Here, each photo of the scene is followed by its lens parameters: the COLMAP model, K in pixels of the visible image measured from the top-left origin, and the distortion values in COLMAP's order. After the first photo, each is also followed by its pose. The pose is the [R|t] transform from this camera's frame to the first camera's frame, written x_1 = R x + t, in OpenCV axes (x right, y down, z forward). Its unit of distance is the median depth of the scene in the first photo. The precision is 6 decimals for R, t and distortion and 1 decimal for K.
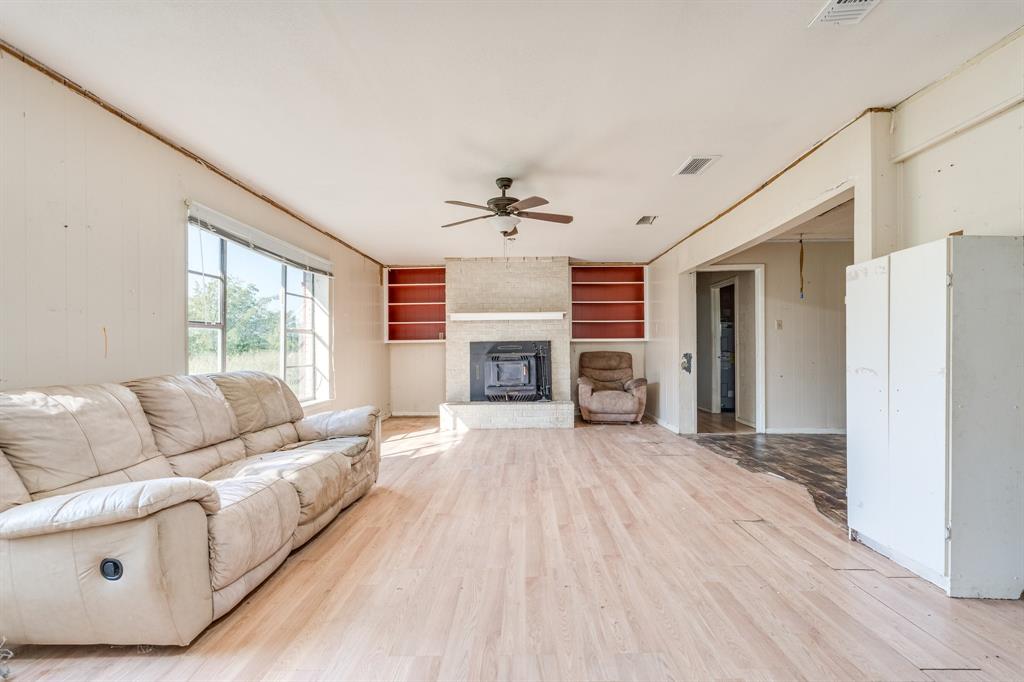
lens RADIAL K [[455.3, 0, 517.3], [0, 455.3, 347.7], [0, 0, 1]] dist [-0.001083, -0.000108]
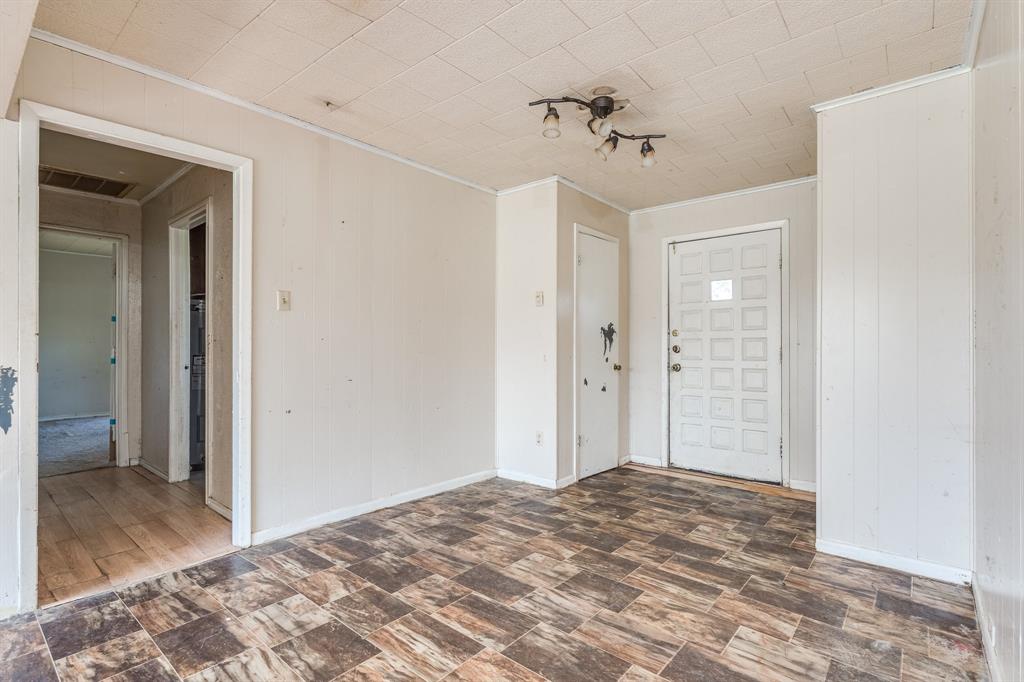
lens RADIAL K [[483.1, 0, 512.0], [0, 483.1, 341.0], [0, 0, 1]] dist [0.000089, 0.000151]
pose [[0.633928, 0.016170, 0.773223, 0.309348], [-0.005649, 0.999852, -0.016278, -0.001691], [-0.773371, 0.005952, 0.633925, 0.460954]]
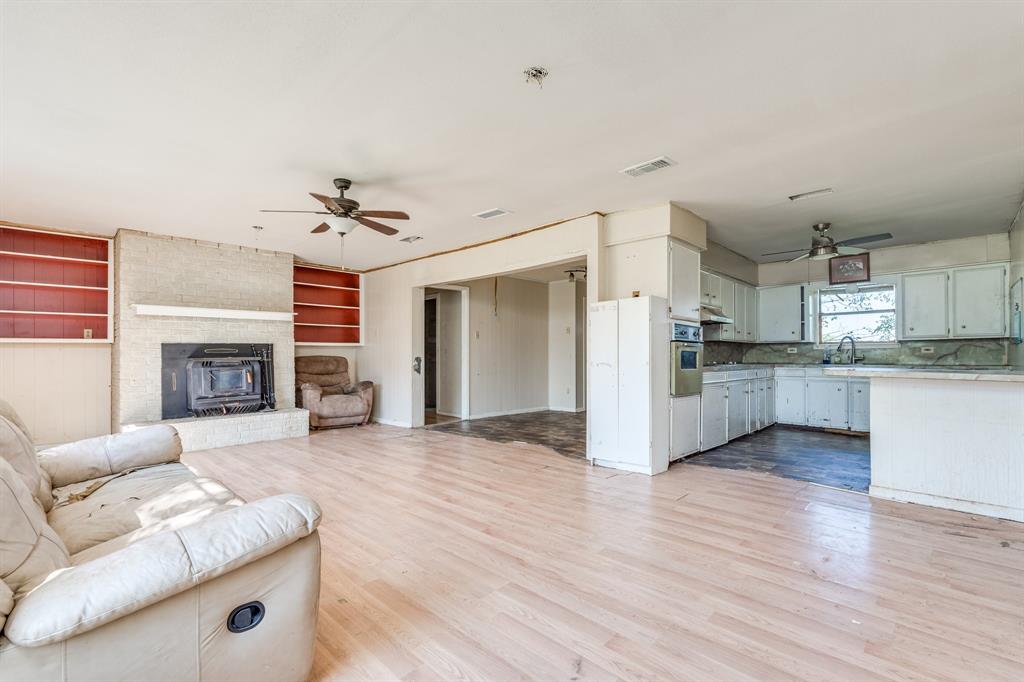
lens RADIAL K [[457.8, 0, 523.4], [0, 457.8, 352.6], [0, 0, 1]] dist [-0.001021, 0.000048]
pose [[0.667849, 0.006222, 0.744271, -0.281956], [-0.003397, 0.999980, -0.005311, 0.005846], [-0.744289, 0.001018, 0.667856, 0.023173]]
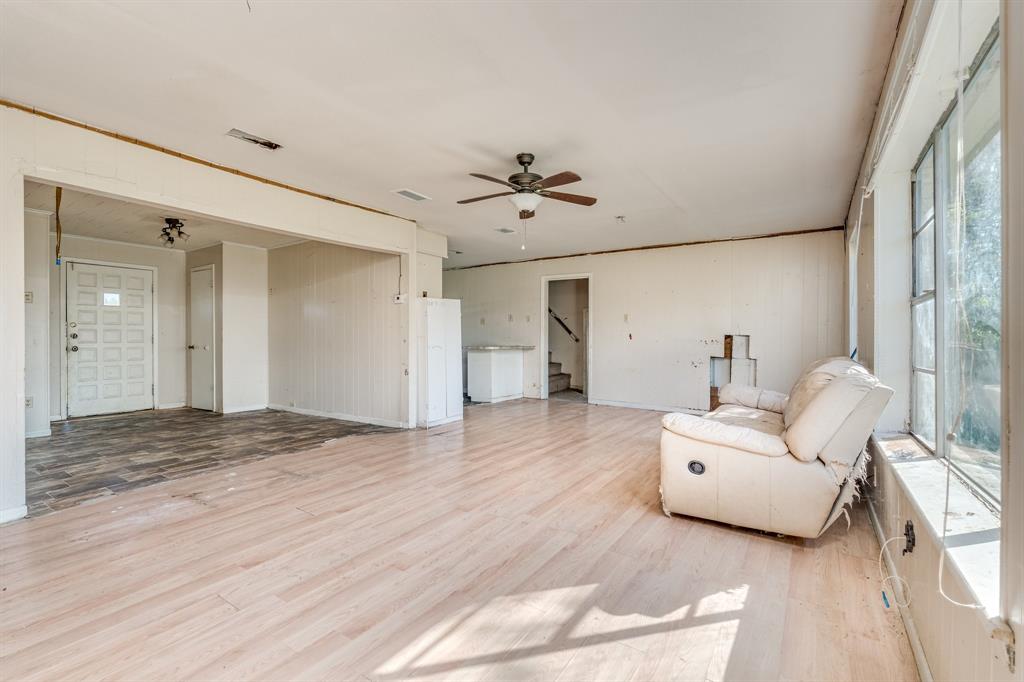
lens RADIAL K [[443.5, 0, 512.0], [0, 443.5, 341.0], [0, 0, 1]] dist [-0.000236, 0.000012]
pose [[-0.835395, -0.000425, 0.549649, -0.285967], [0.000384, 0.999999, 0.001356, 0.006943], [-0.549649, 0.001344, -0.835394, 0.999430]]
